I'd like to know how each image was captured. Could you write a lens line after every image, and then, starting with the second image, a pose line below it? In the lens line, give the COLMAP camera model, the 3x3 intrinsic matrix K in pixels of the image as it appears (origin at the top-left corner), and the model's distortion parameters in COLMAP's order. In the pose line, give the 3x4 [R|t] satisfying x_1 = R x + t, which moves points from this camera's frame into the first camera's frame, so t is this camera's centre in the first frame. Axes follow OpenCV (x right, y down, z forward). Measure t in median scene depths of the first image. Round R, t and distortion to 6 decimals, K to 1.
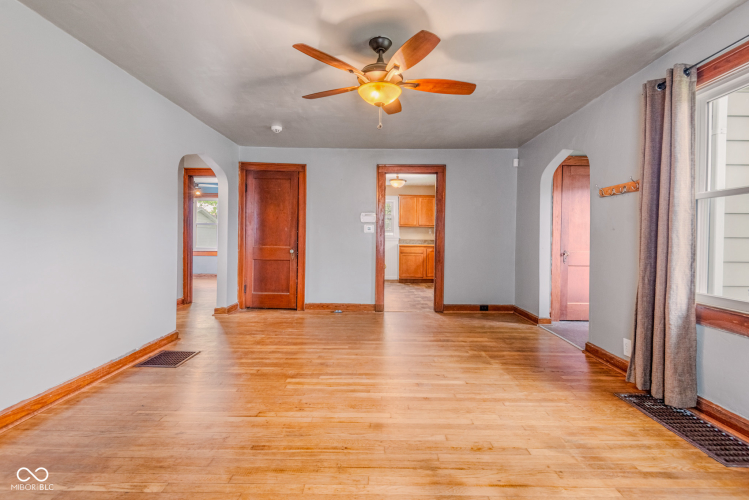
lens RADIAL K [[344.5, 0, 375.4], [0, 344.5, 244.0], [0, 0, 1]] dist [0.020630, -0.005460]
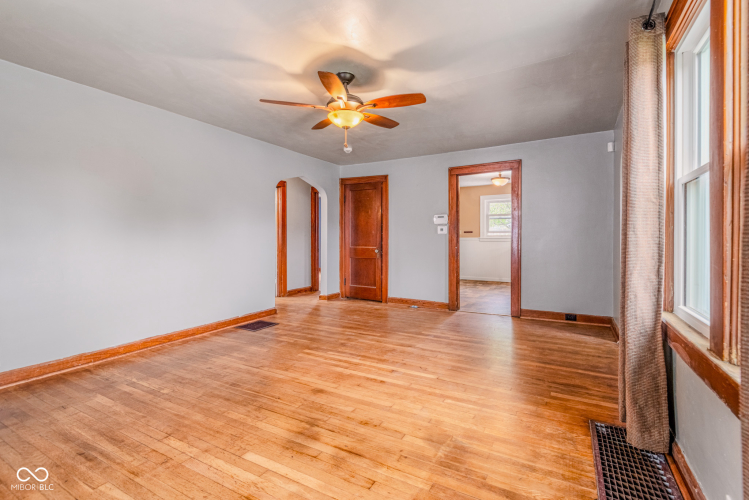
lens RADIAL K [[344.5, 0, 398.6], [0, 344.5, 242.5], [0, 0, 1]] dist [0.020630, -0.005460]
pose [[0.879254, -0.006393, -0.476310, 0.598247], [0.002933, 0.999964, -0.008009, 0.003425], [0.476344, 0.005645, 0.879241, 0.030972]]
